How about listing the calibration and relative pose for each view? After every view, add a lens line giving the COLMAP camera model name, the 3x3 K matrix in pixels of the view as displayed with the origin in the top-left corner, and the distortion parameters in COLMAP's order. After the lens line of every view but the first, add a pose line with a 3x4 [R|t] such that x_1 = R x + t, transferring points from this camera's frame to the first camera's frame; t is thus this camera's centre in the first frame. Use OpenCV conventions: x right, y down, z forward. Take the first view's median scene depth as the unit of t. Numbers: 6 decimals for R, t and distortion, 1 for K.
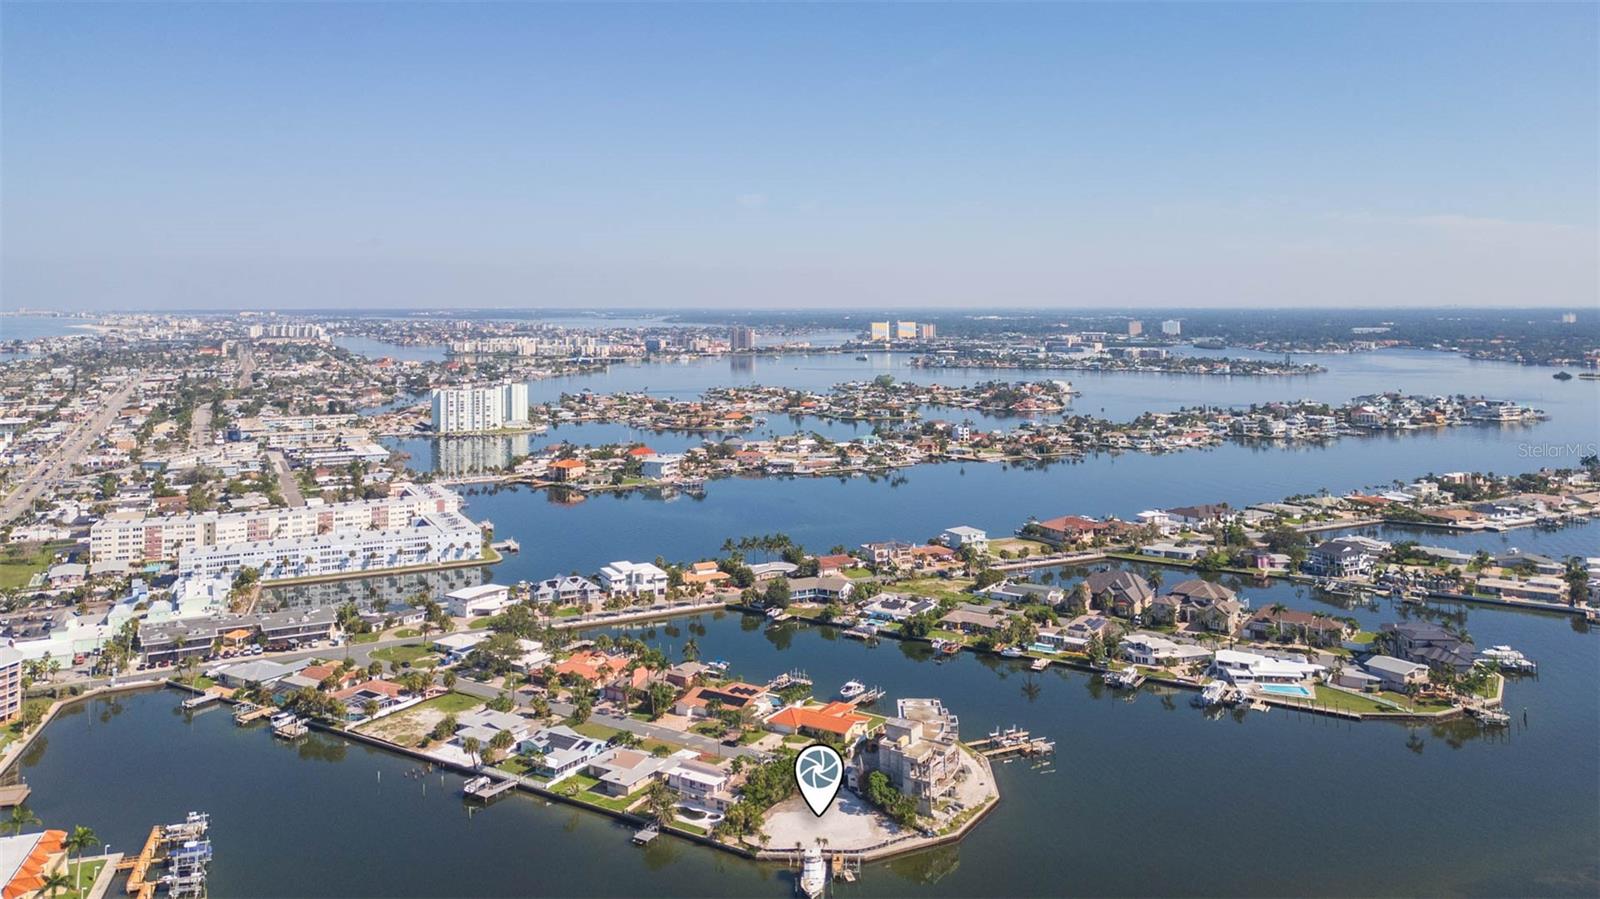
lens RADIAL K [[1149.9, 0, 800.0], [0, 1149.9, 449.5], [0, 0, 1]] dist [0.069263, -0.061123]
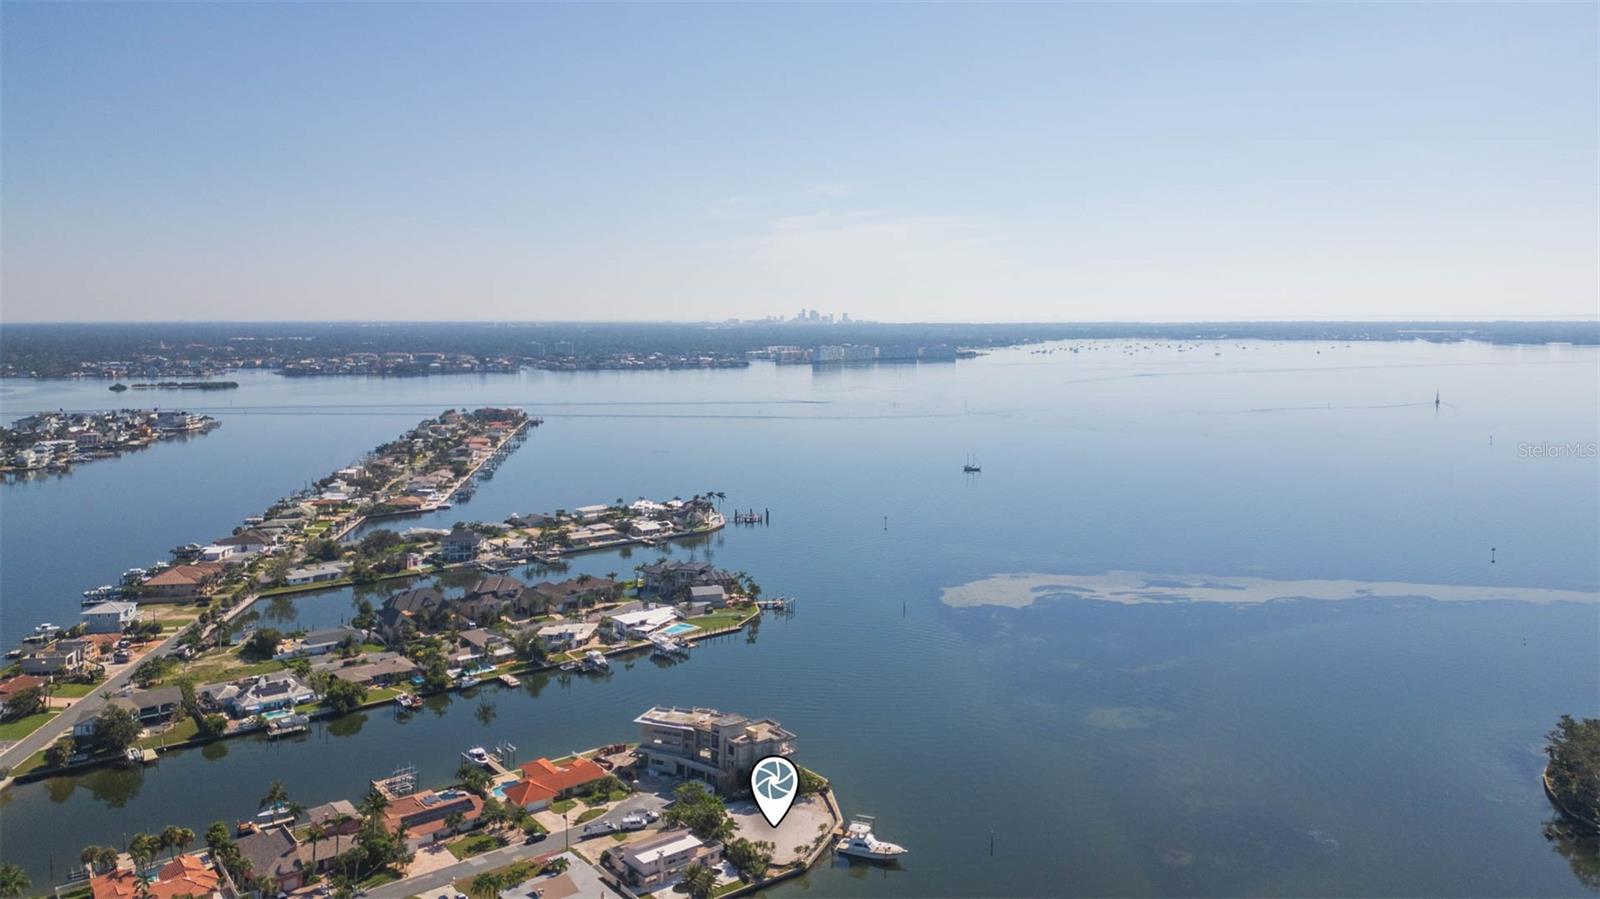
lens RADIAL K [[1149.9, 0, 800.0], [0, 1149.9, 449.5], [0, 0, 1]] dist [0.069263, -0.061123]
pose [[0.337271, -0.110658, 0.934881, -0.544356], [0.122803, 0.989754, 0.072850, -0.044471], [-0.933364, 0.090236, 0.347405, 0.369803]]
